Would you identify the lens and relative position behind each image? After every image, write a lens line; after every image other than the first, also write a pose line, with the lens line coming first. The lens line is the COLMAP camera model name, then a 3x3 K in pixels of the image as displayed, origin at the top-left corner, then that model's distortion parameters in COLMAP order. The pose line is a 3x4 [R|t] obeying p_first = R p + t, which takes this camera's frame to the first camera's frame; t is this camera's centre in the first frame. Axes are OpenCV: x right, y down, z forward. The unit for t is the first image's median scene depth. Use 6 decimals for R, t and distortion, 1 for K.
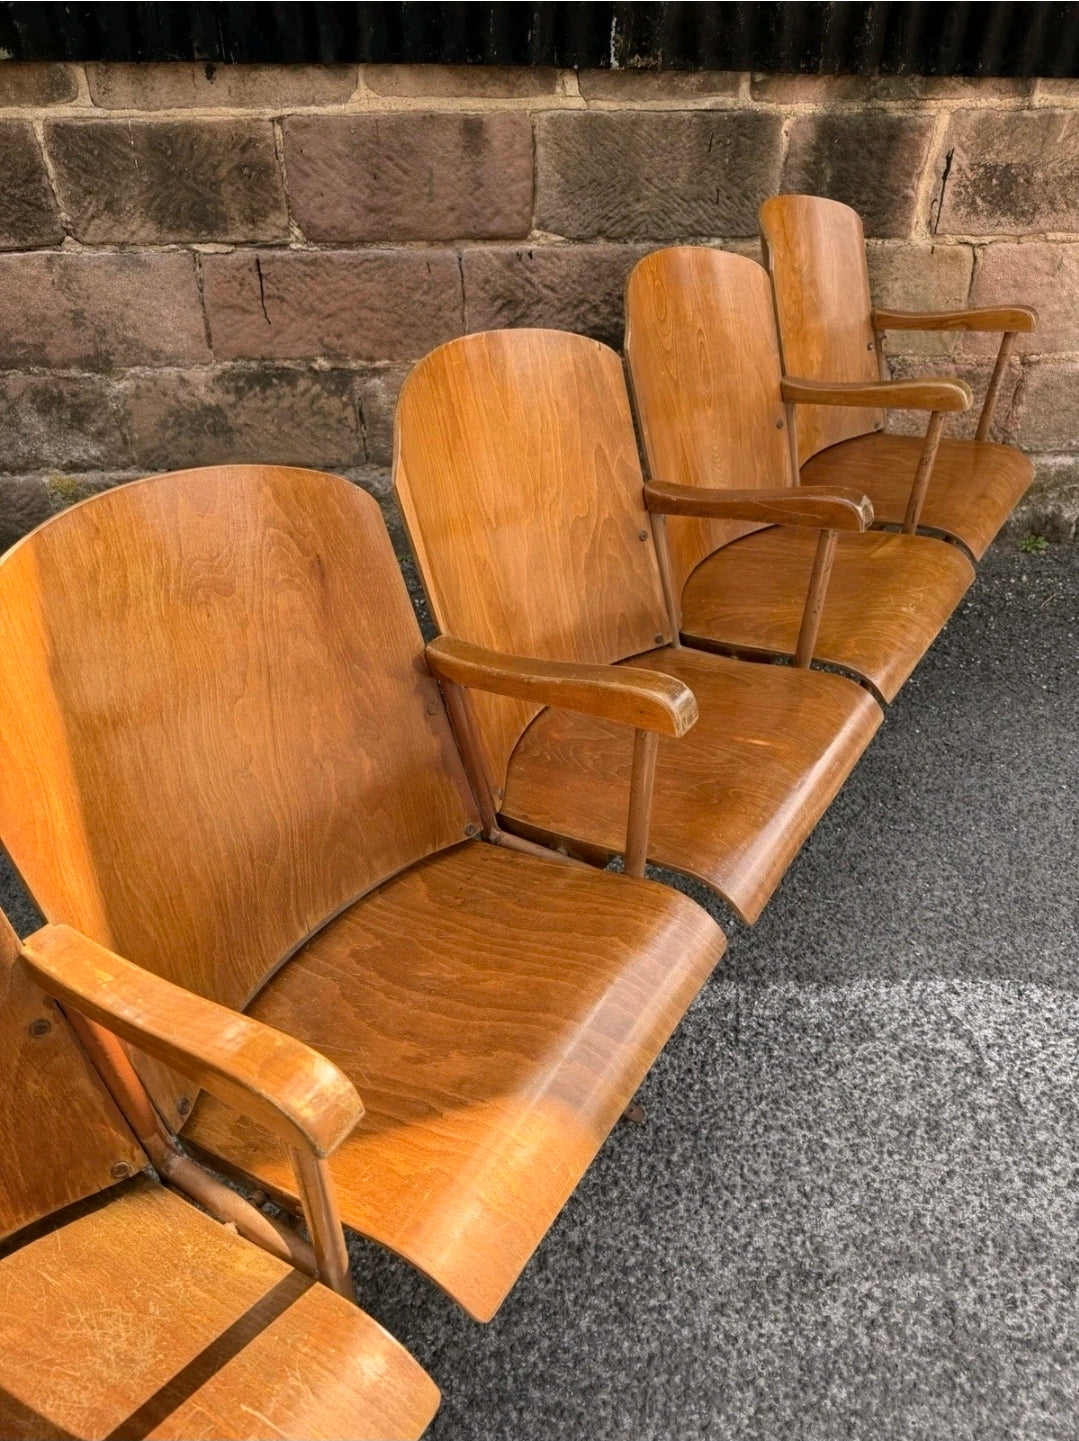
lens RADIAL K [[1013.9, 0, 544.8], [0, 1013.9, 732.3], [0, 0, 1]] dist [0.016535, -0.034194]
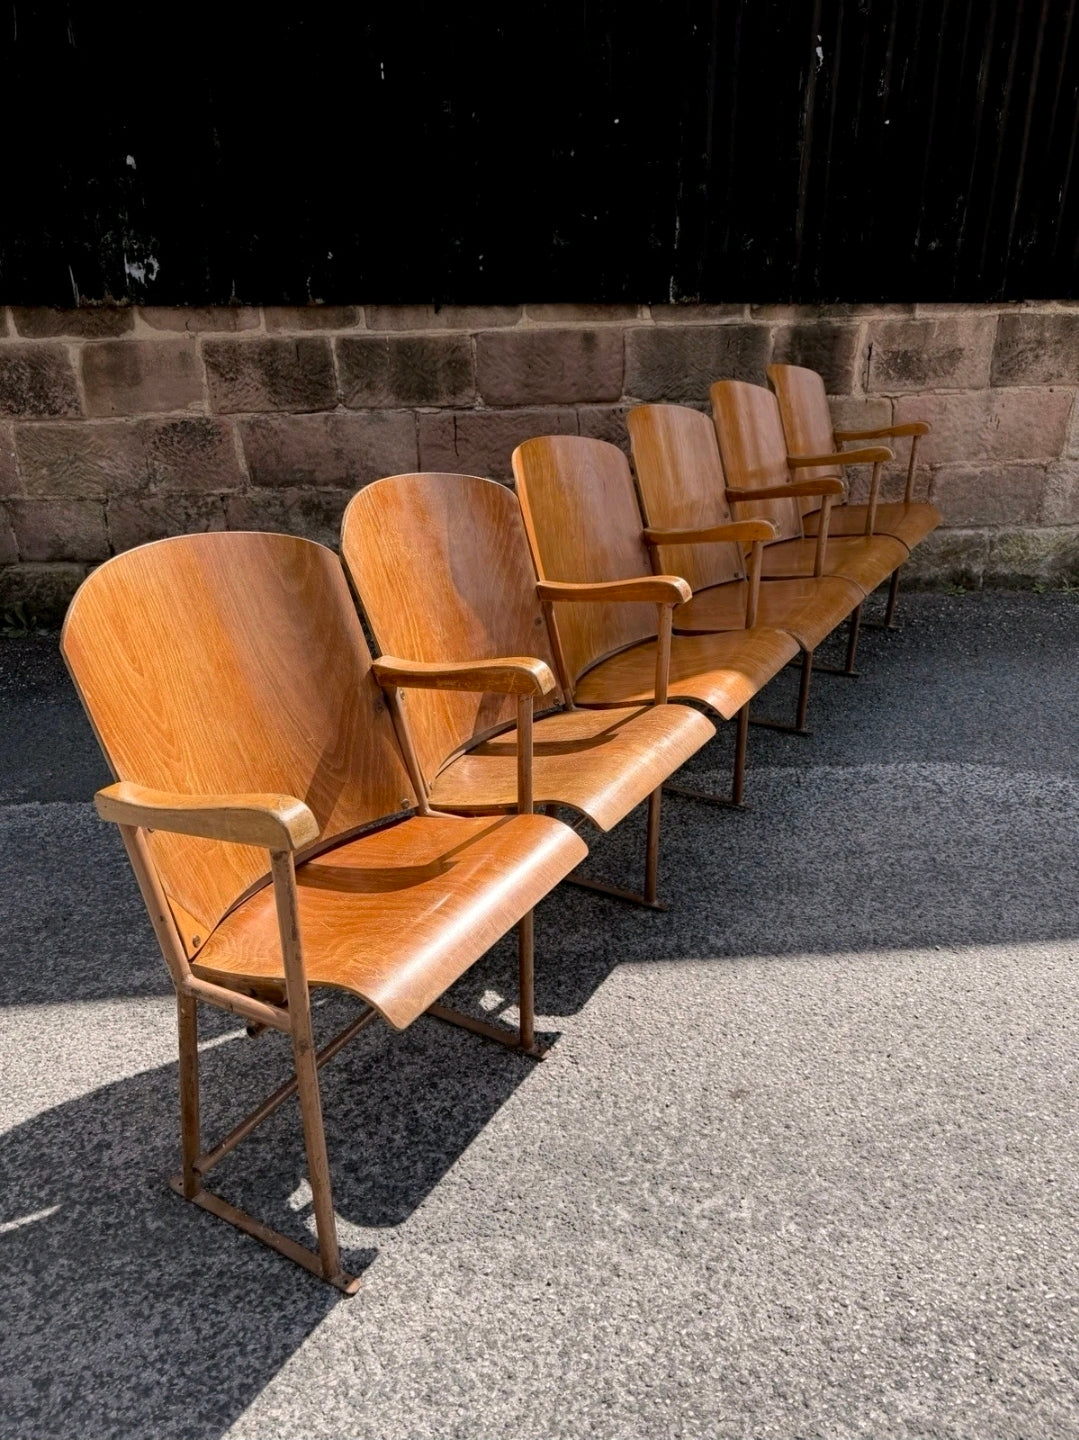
lens RADIAL K [[1042.9, 0, 540.8], [0, 1042.9, 731.6], [0, 0, 1]] dist [0.024054, -0.047223]
pose [[0.999169, -0.031163, 0.026263, -0.217999], [0.036328, 0.973128, -0.227380, 0.439182], [-0.018471, 0.228145, 0.973452, -0.547654]]
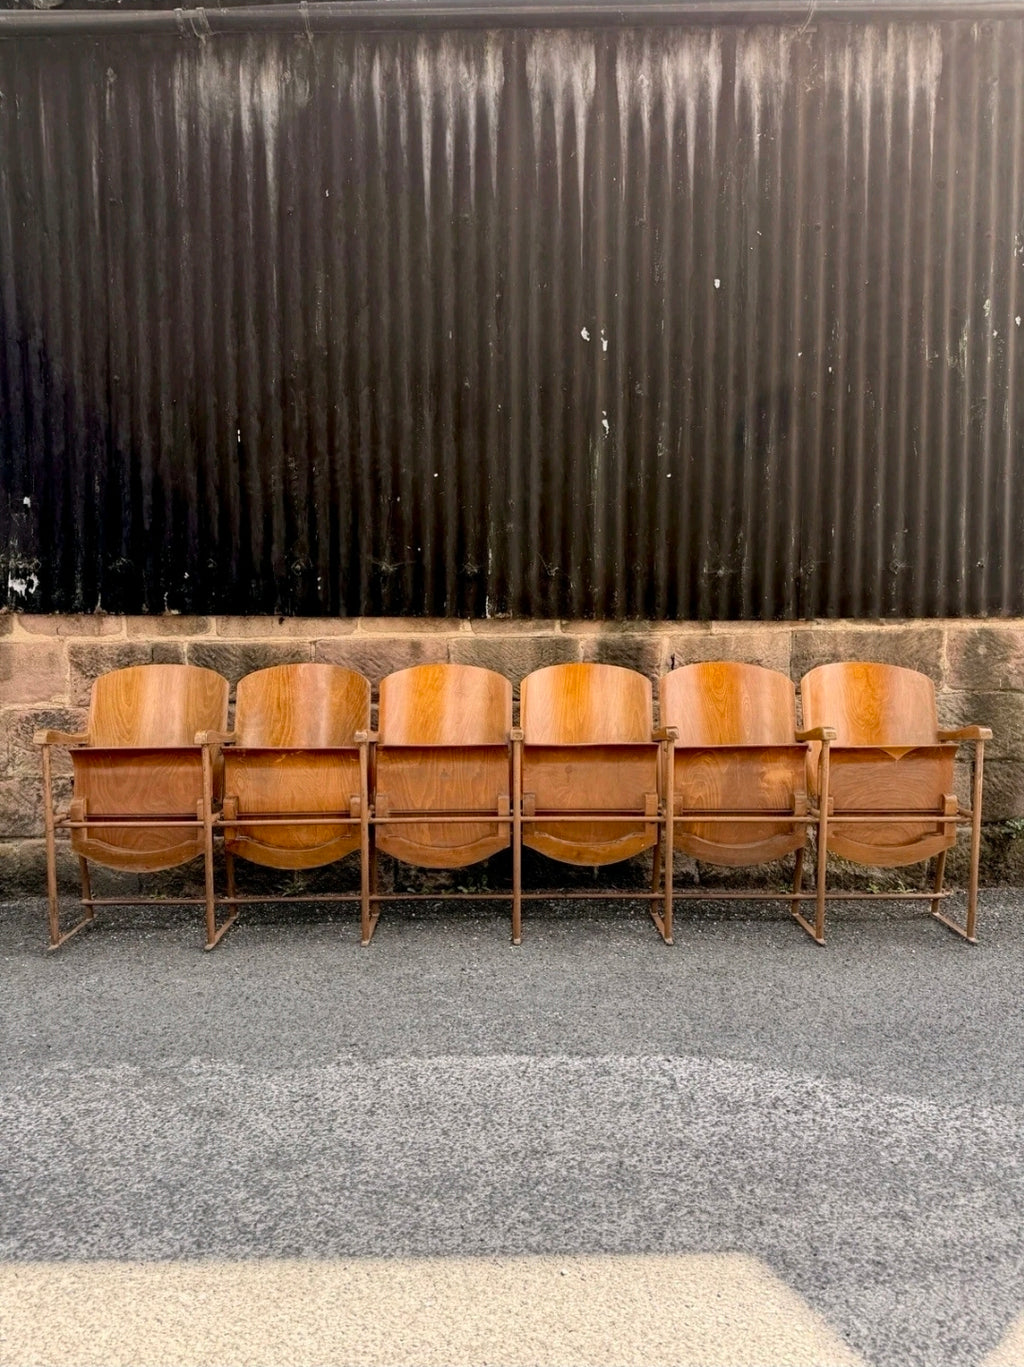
lens RADIAL K [[961.8, 0, 516.9], [0, 961.8, 688.5], [0, 0, 1]] dist [0.016535, -0.034194]
pose [[0.999733, -0.006985, -0.022021, 0.158052], [-0.006599, 0.827154, -0.561937, 0.472654], [0.022140, 0.561933, 0.826887, -0.427070]]
